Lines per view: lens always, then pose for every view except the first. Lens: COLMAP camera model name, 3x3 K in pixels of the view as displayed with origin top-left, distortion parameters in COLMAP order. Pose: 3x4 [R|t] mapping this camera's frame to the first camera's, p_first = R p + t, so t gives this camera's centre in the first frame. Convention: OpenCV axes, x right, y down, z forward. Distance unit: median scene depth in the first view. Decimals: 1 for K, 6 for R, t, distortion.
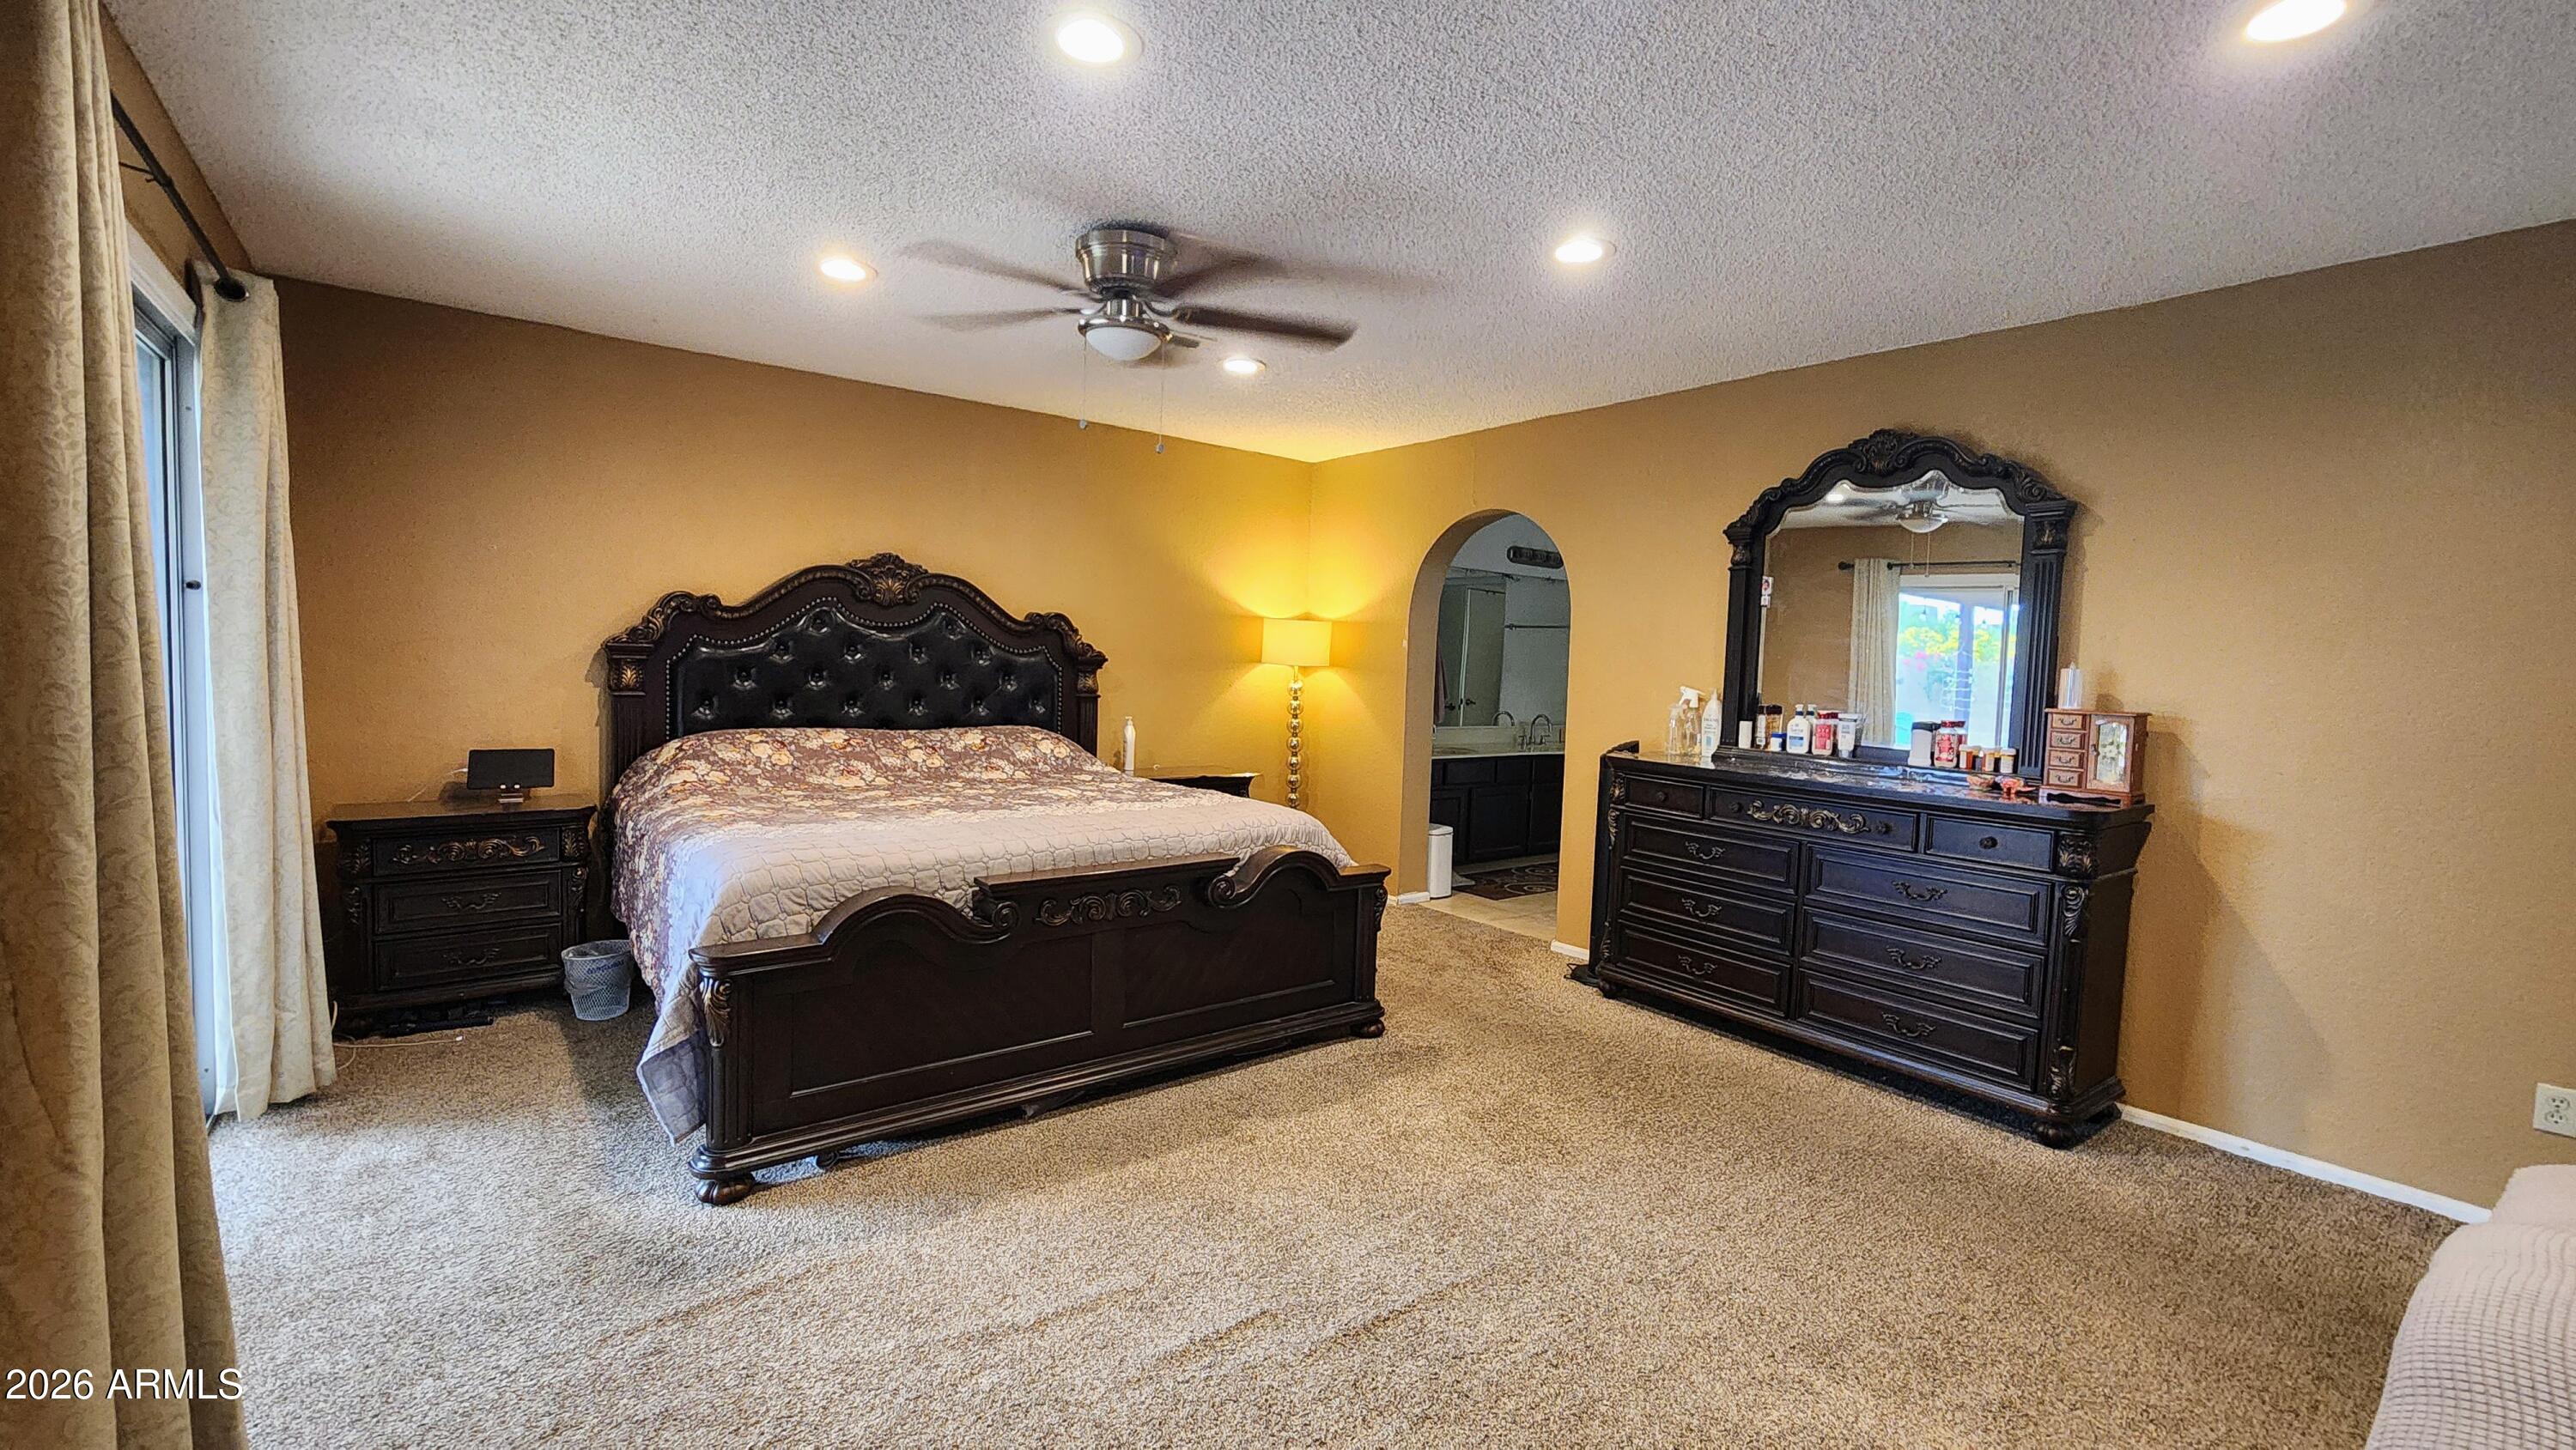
lens RADIAL K [[1072.5, 0, 1279.6], [0, 1072.5, 726.2], [0, 0, 1]] dist [-0.002574, -0.000108]
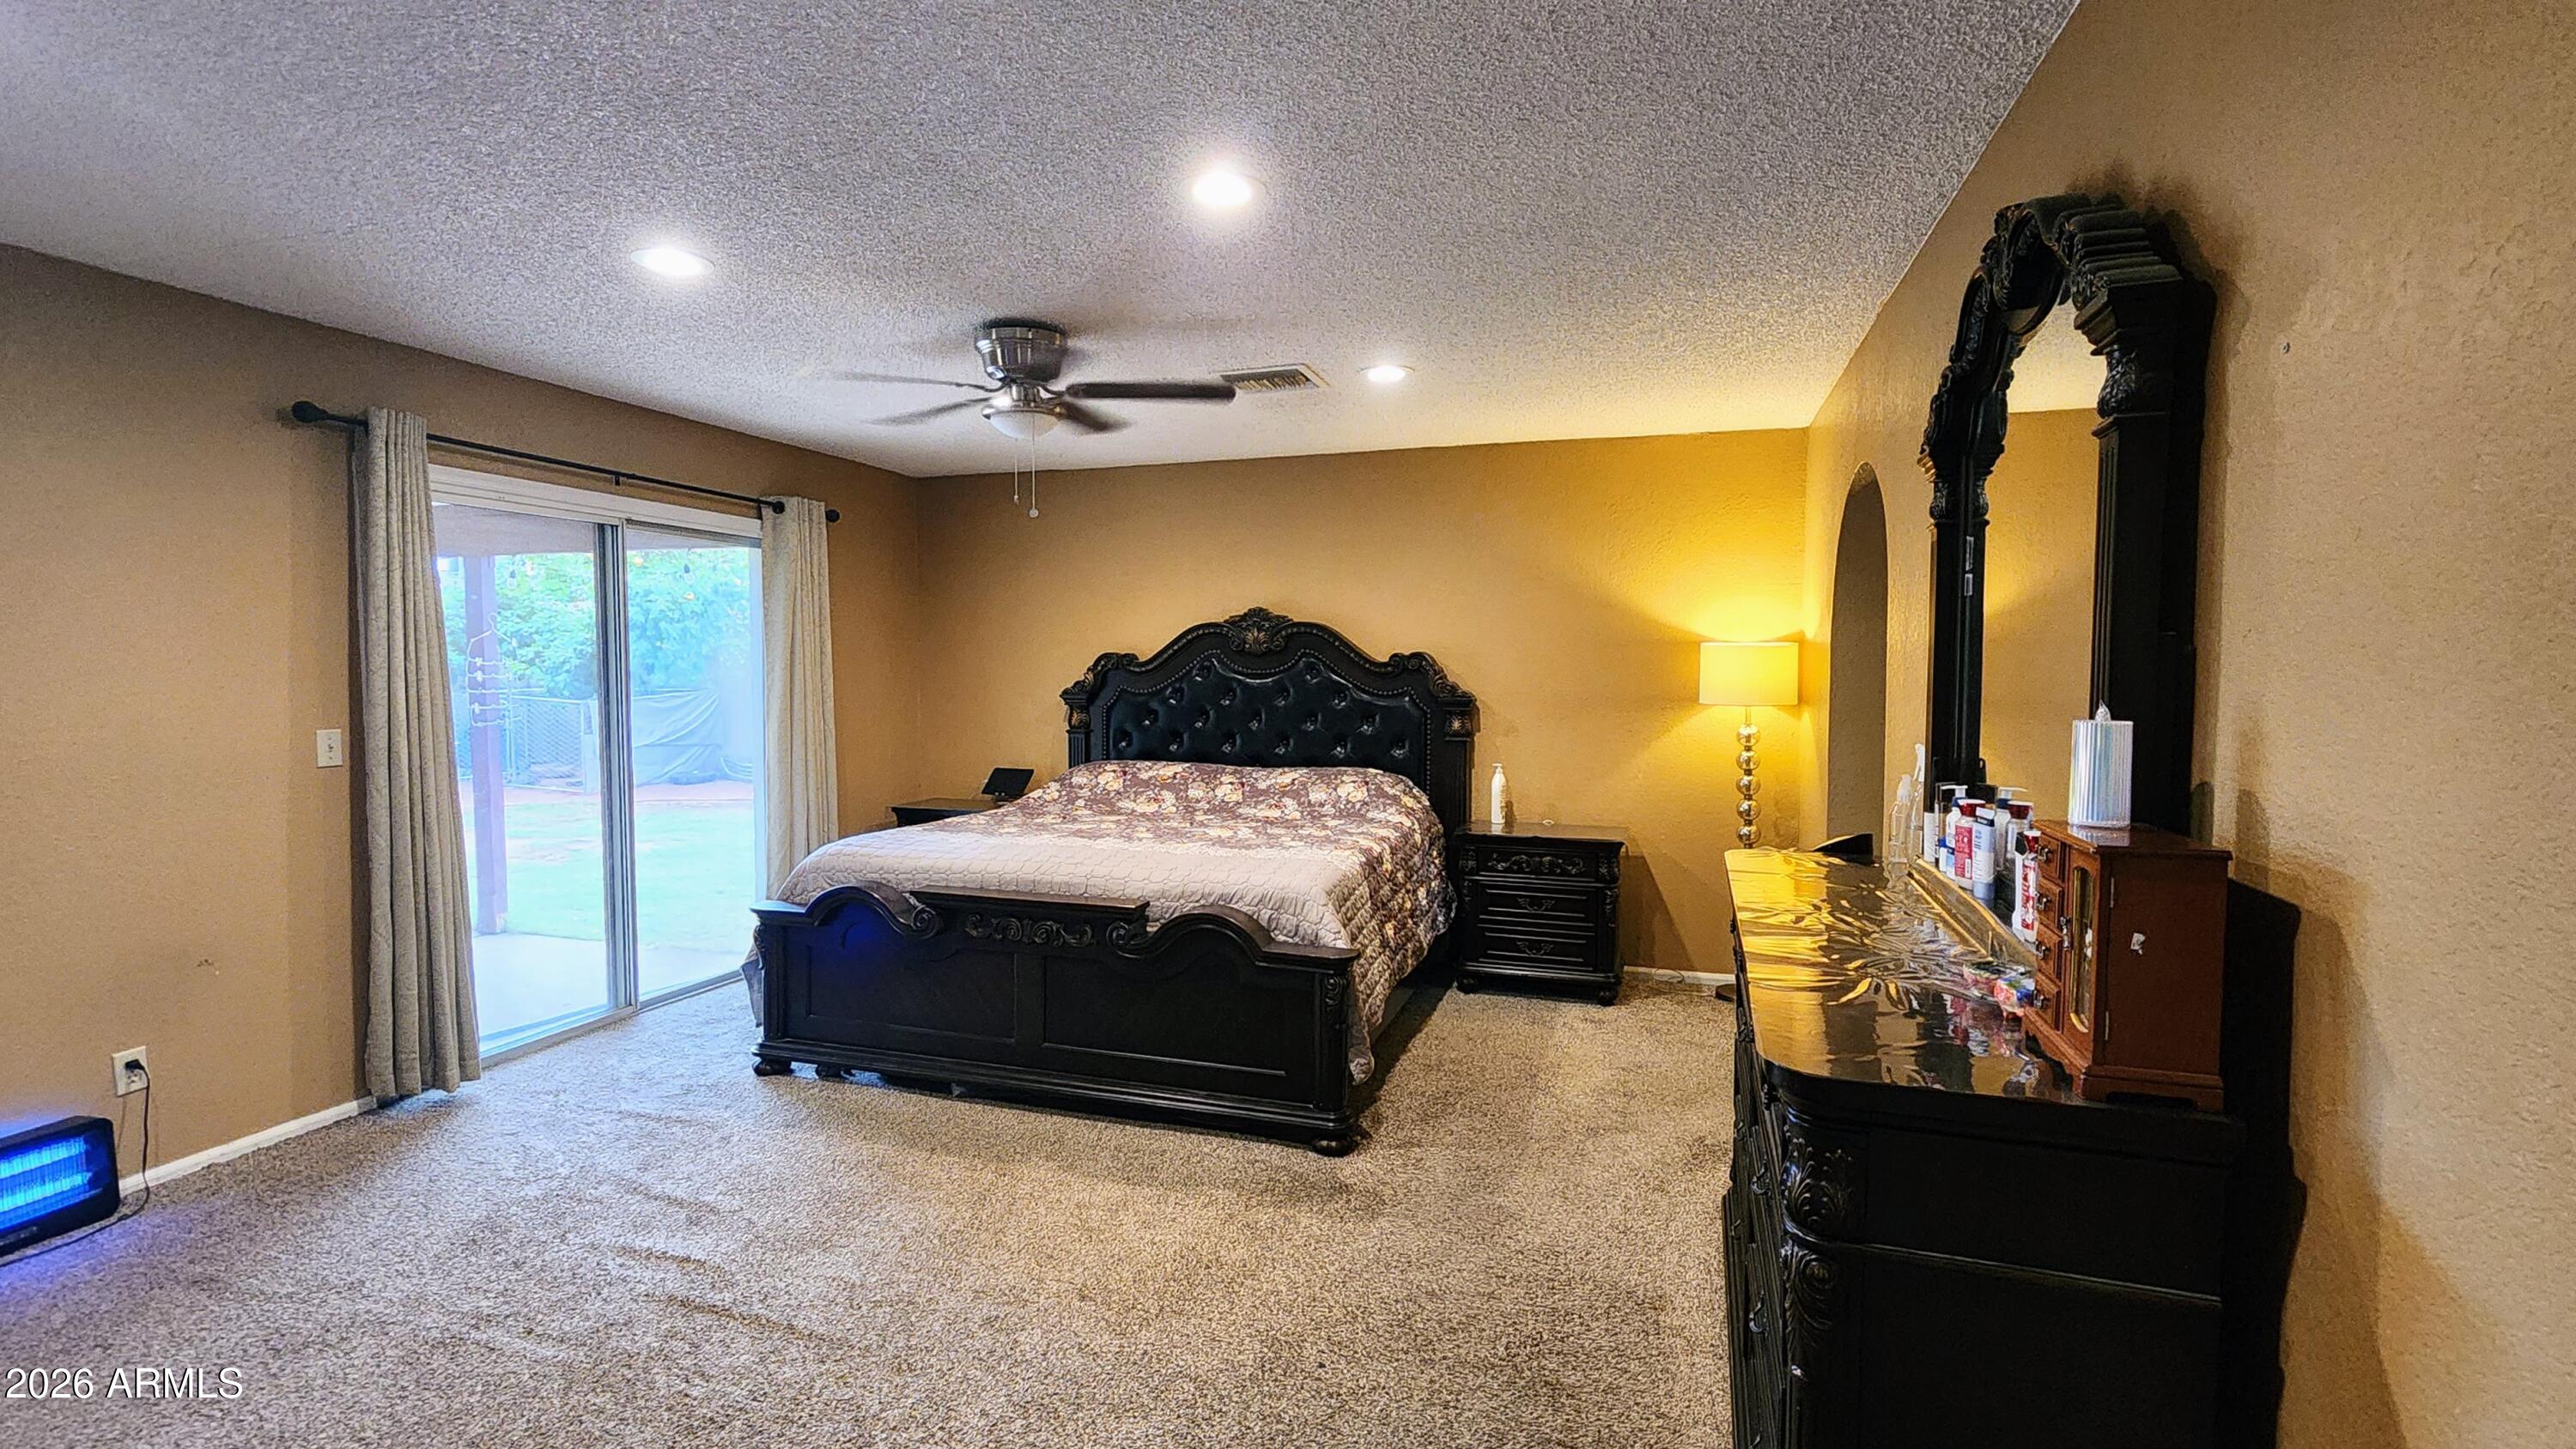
lens RADIAL K [[1129.5, 0, 1288.0], [0, 1129.5, 724.5], [0, 0, 1]] dist [-0.009605, -0.000061]
pose [[0.569465, 0.013433, -0.821906, 0.667788], [-0.039337, 0.999166, -0.010925, -0.030106], [0.821074, 0.038552, 0.569519, 0.388218]]
